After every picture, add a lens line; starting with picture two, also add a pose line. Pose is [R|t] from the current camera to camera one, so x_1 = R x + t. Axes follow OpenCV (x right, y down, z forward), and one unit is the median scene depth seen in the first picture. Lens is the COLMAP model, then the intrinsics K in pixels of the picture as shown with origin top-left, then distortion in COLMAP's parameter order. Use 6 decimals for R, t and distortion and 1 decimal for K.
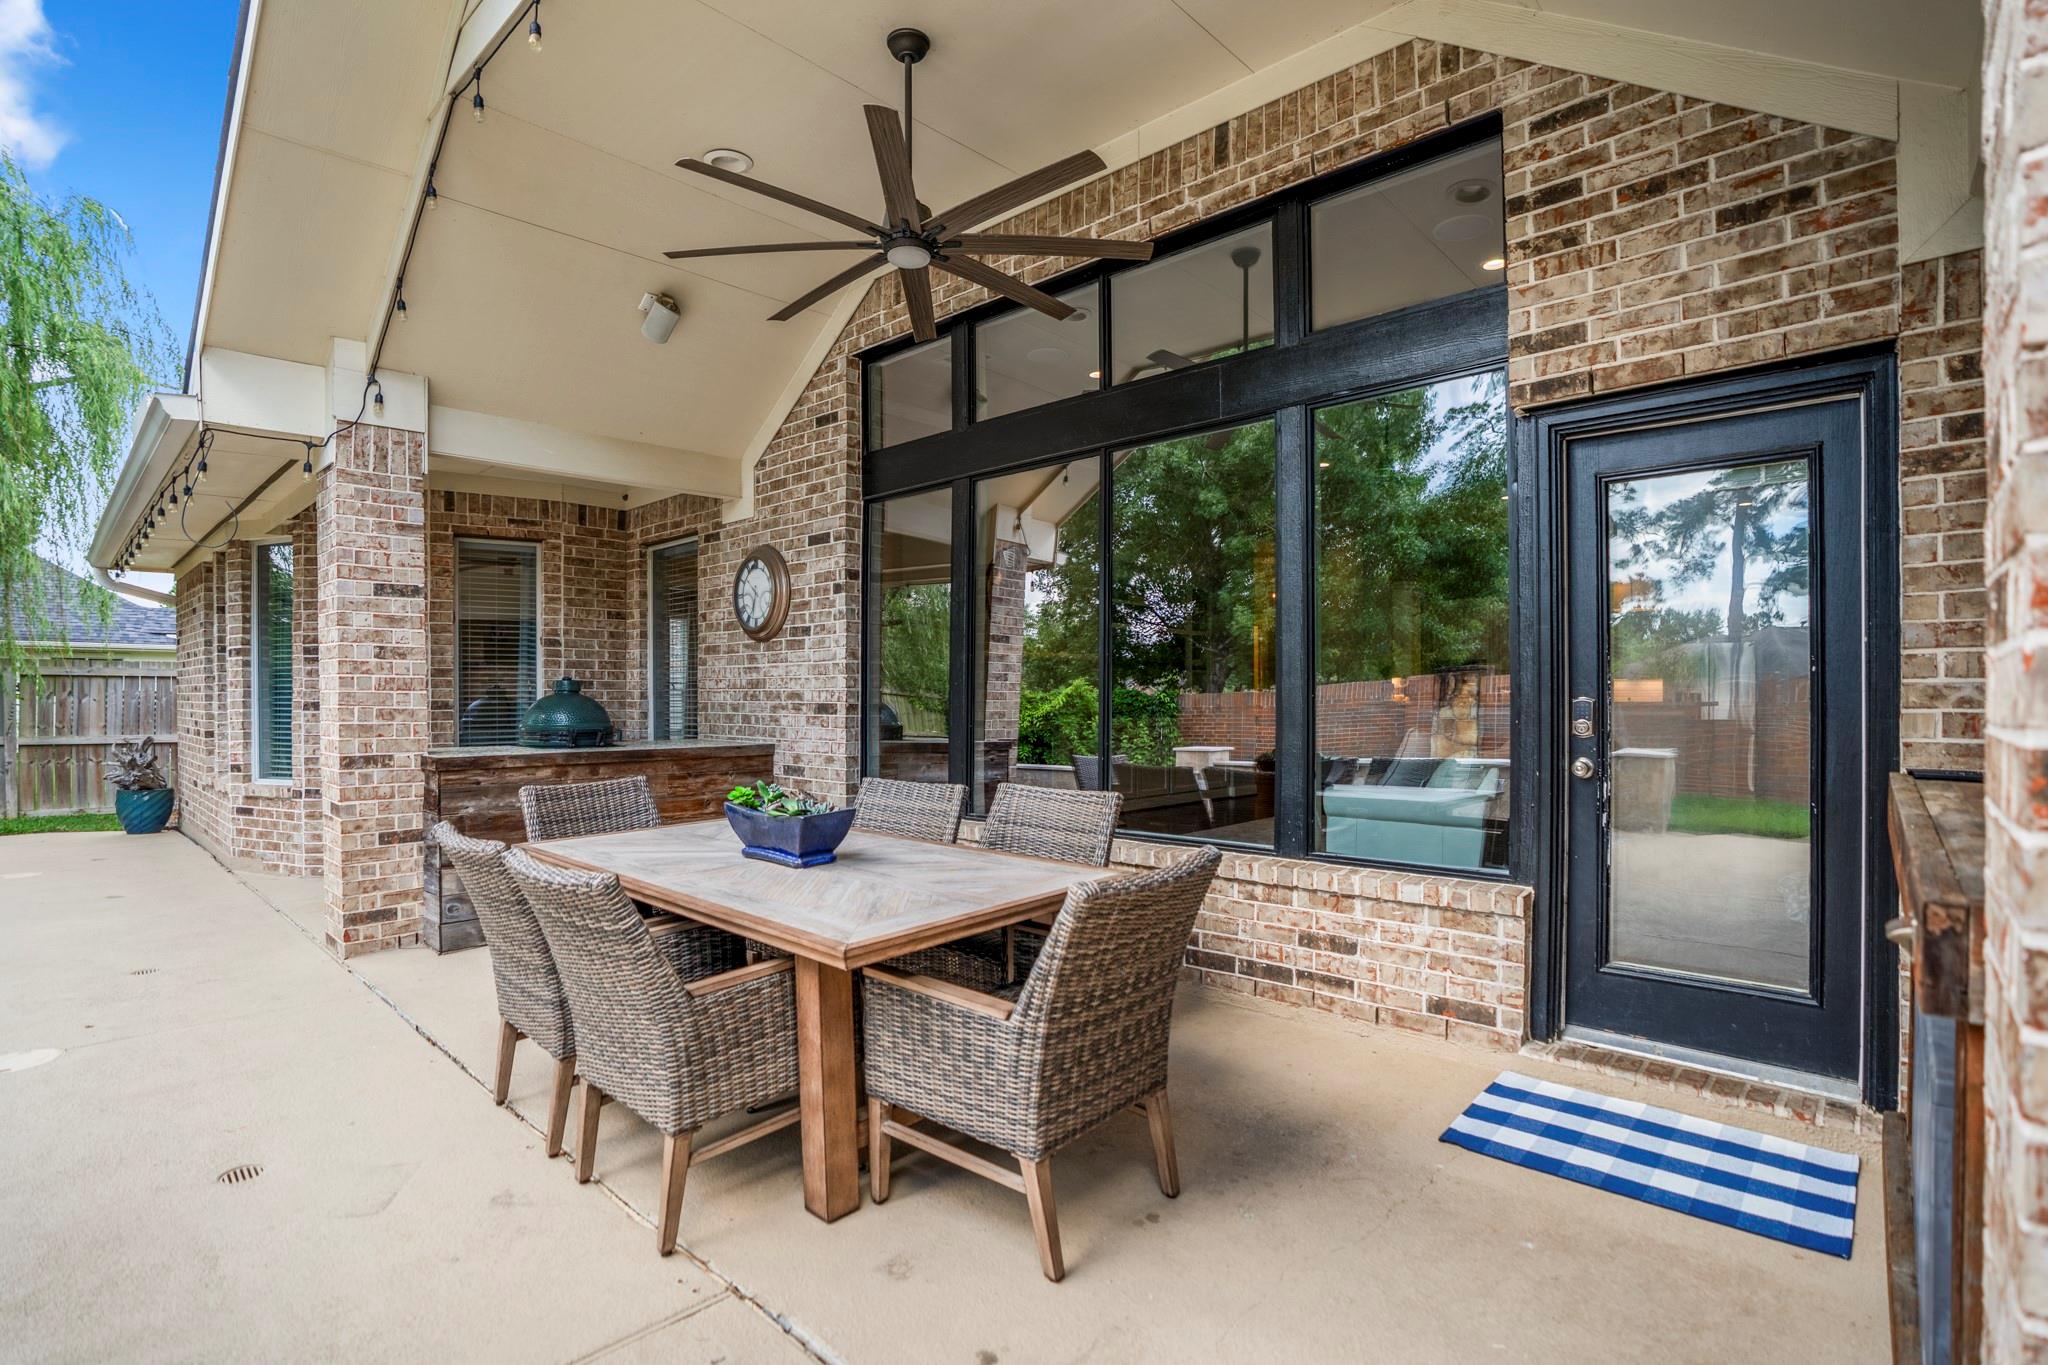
lens RADIAL K [[958.4, 0, 997.0], [0, 958.4, 697.9], [0, 0, 1]] dist [-0.052467, 0.021030]
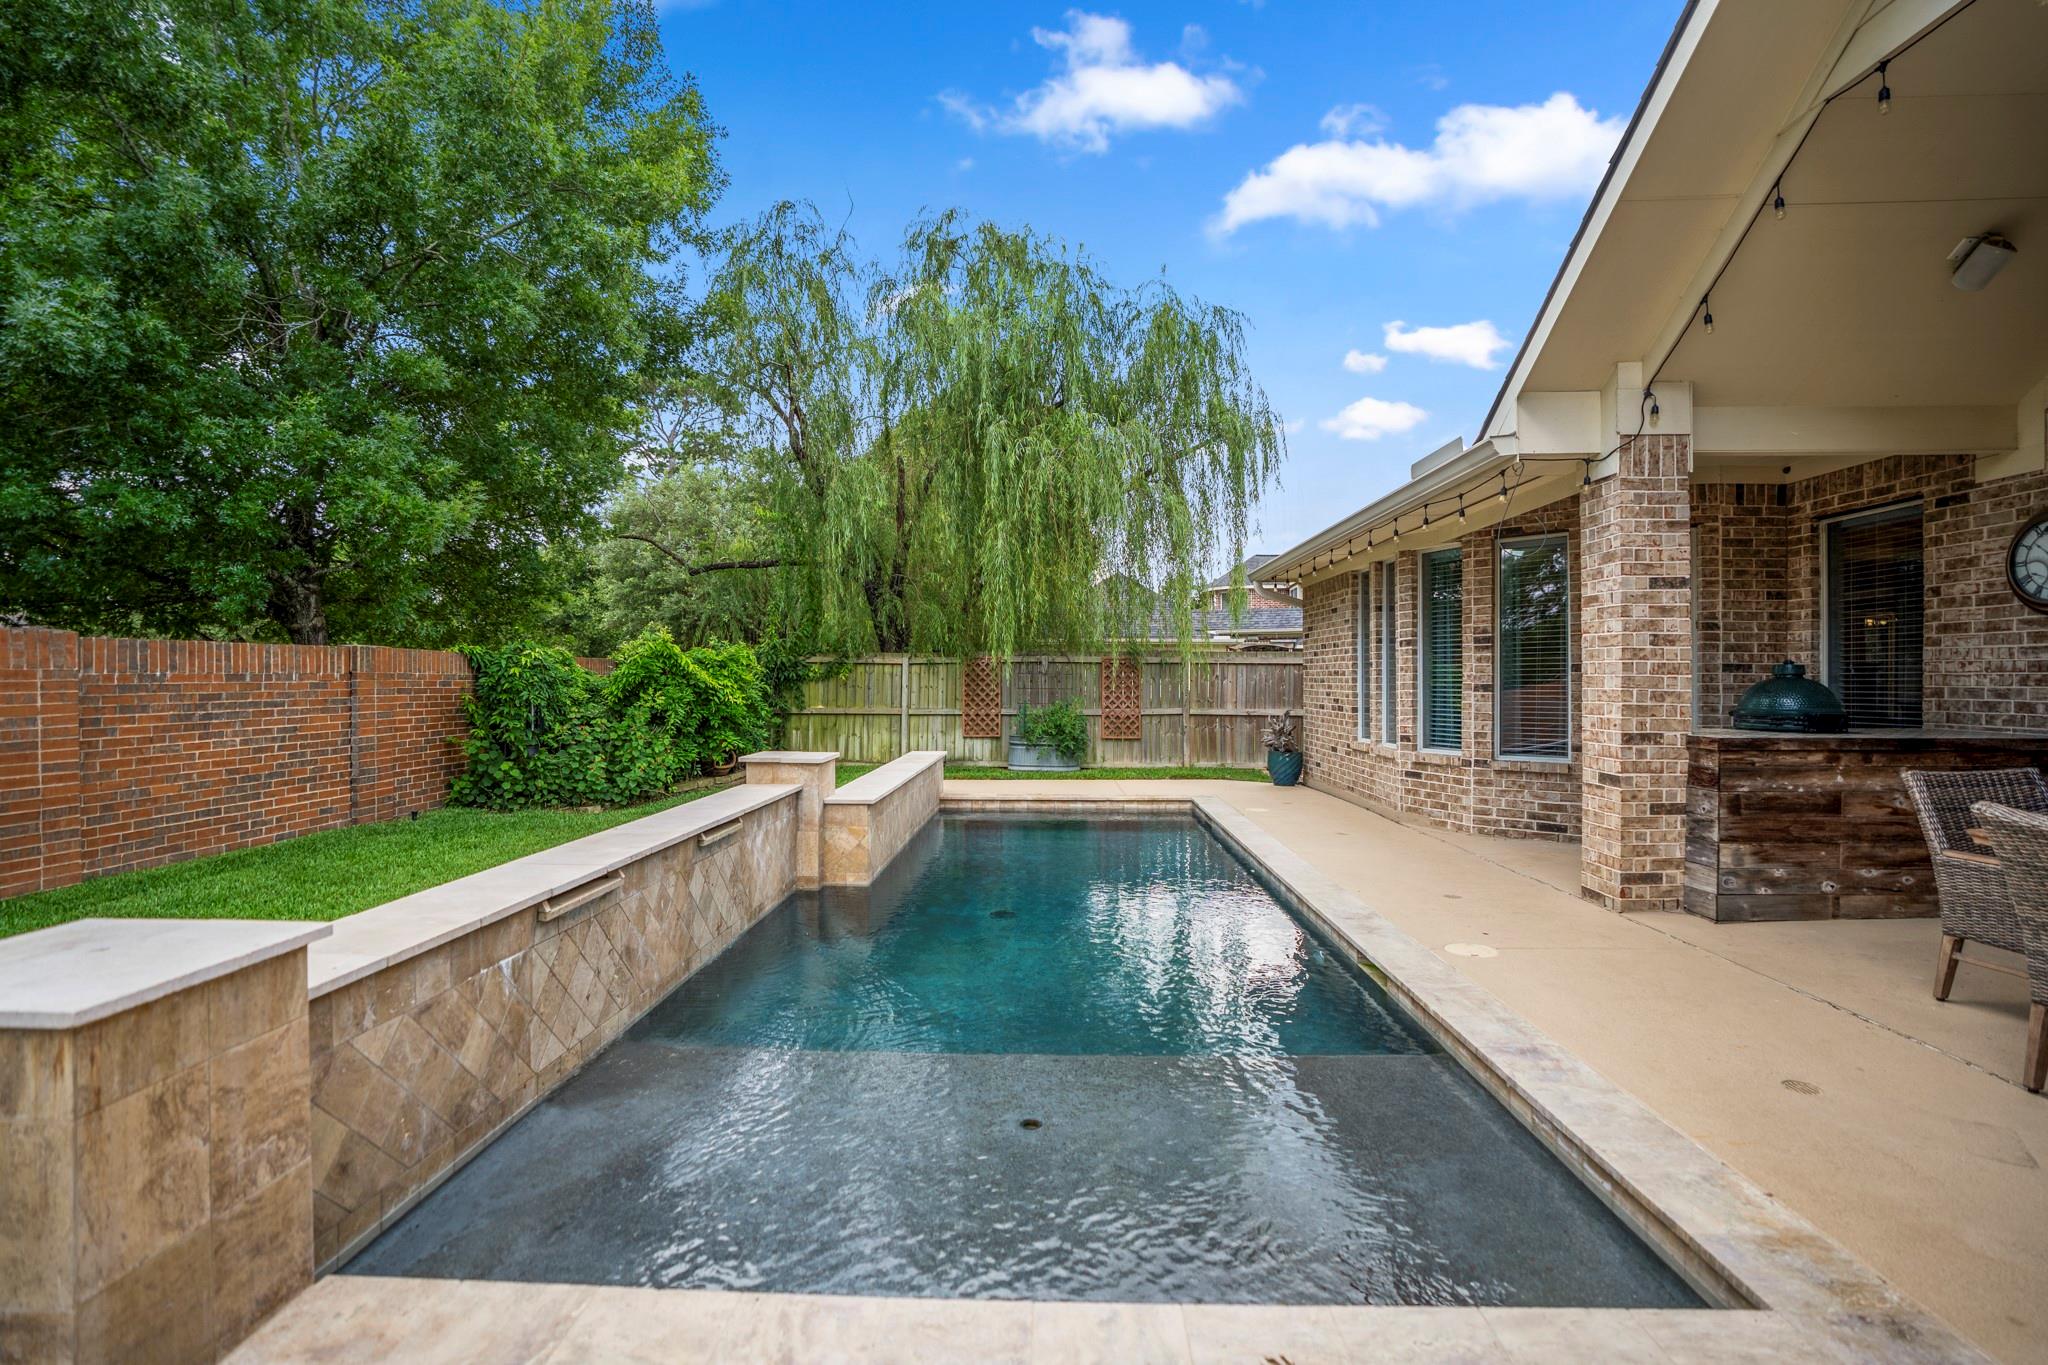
lens RADIAL K [[958.4, 0, 1055.0], [0, 958.4, 680.7], [0, 0, 1]] dist [-0.052467, 0.021030]
pose [[0.676123, 0.003477, -0.736781, -0.266804], [-0.004520, 0.999990, 0.000571, 0.001623], [0.736775, 0.002944, 0.676131, -0.221117]]
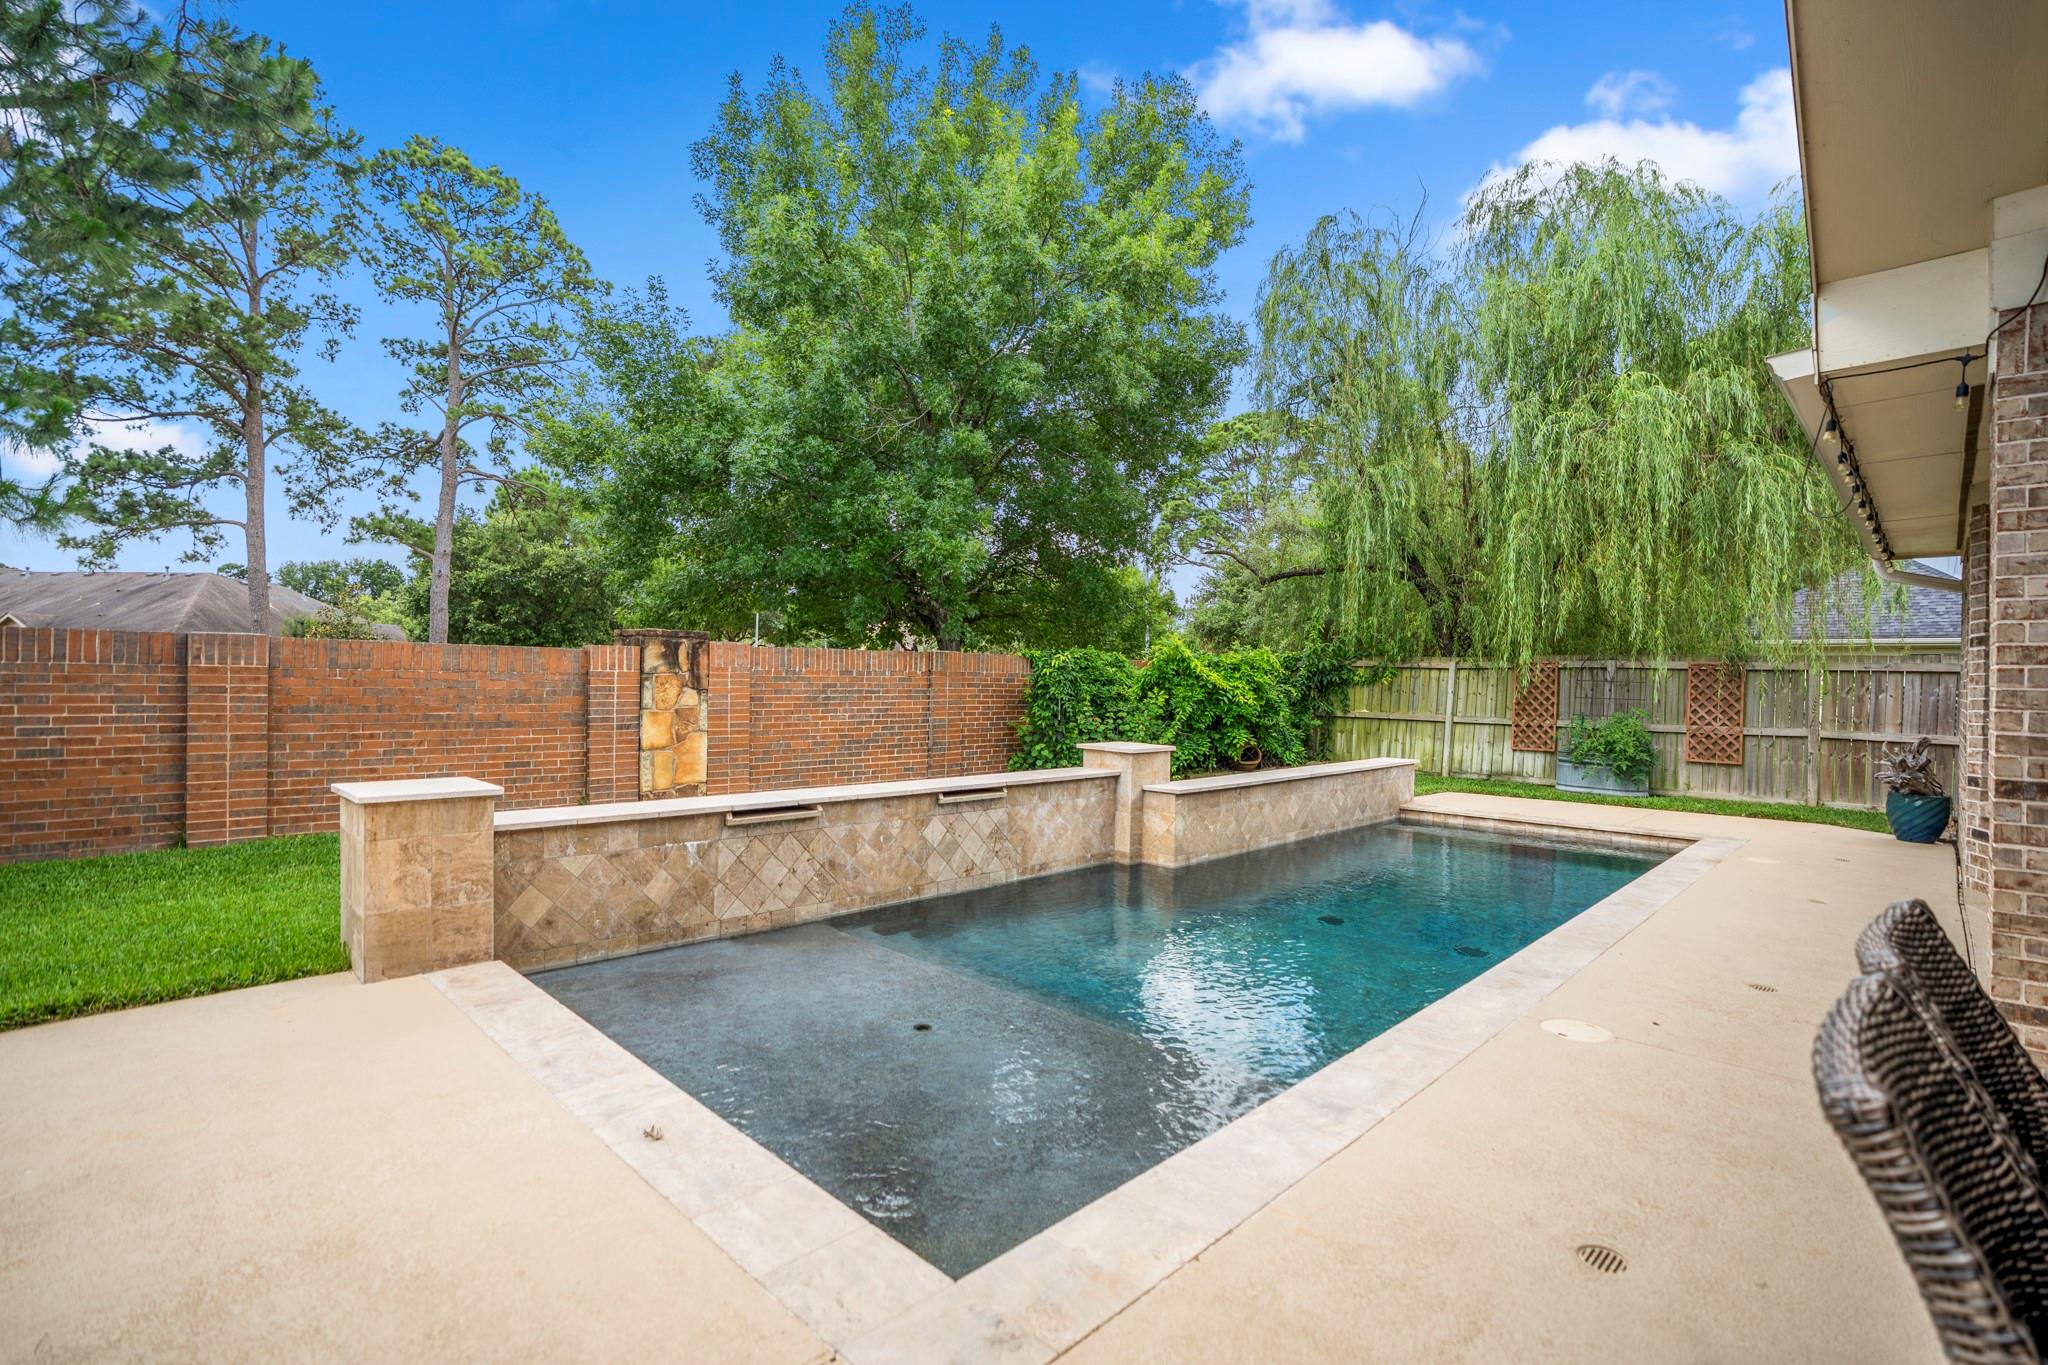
lens RADIAL K [[958.4, 0, 1013.7], [0, 958.4, 681.1], [0, 0, 1]] dist [-0.052467, 0.021030]
pose [[-0.006344, 0.006285, -0.999960, 0.010496], [-0.021664, 0.999745, 0.006421, -0.000542], [0.999745, 0.021704, -0.006206, 0.208368]]
